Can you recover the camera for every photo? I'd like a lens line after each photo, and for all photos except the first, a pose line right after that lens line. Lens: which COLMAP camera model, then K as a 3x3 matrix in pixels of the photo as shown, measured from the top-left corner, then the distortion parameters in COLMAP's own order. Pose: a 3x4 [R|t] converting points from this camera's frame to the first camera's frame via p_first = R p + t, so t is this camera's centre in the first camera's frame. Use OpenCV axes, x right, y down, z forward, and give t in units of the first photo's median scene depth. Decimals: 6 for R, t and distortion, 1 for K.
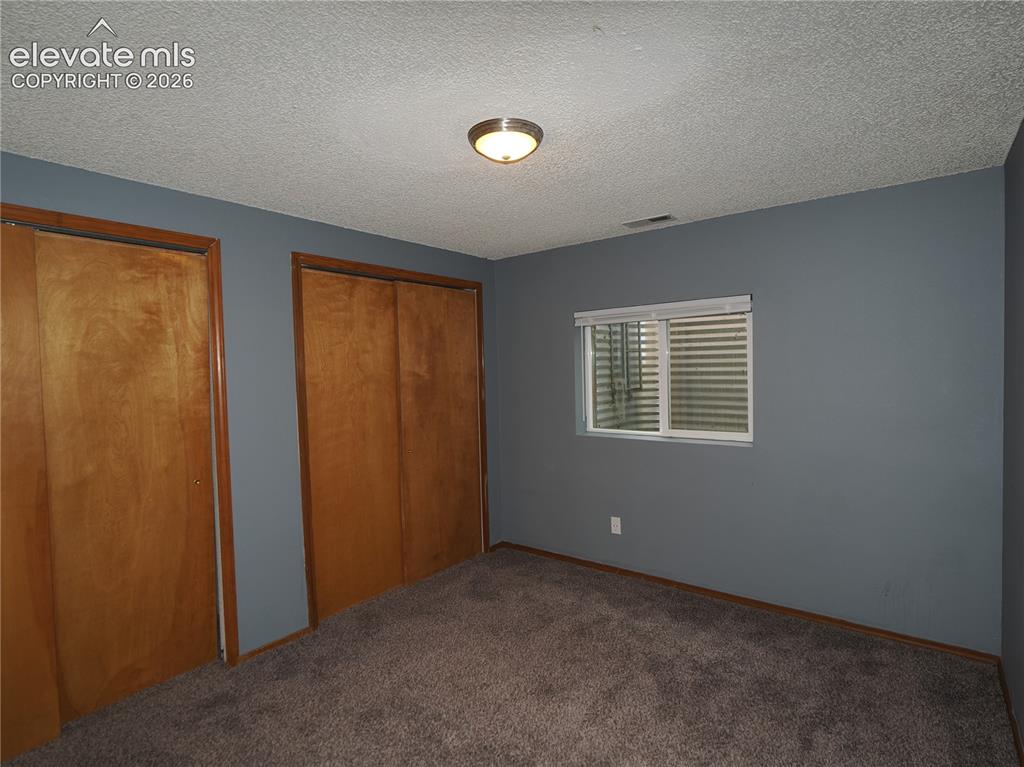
lens RADIAL K [[520.9, 0, 512.0], [0, 520.9, 383.5], [0, 0, 1]] dist [-0.002147, -0.000396]
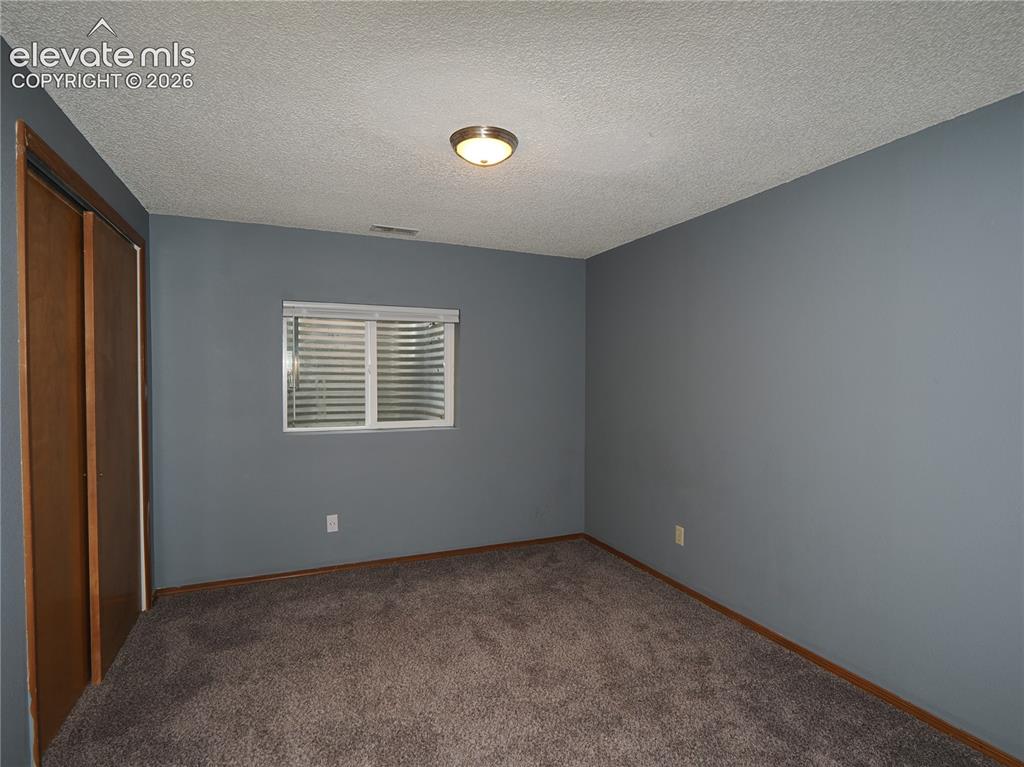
lens RADIAL K [[520.9, 0, 512.0], [0, 520.9, 383.5], [0, 0, 1]] dist [-0.002147, -0.000396]
pose [[0.492472, 0.013416, 0.870225, -0.581306], [0.010195, 0.999724, -0.021182, 0.038828], [-0.870268, 0.019303, 0.492199, 0.253690]]
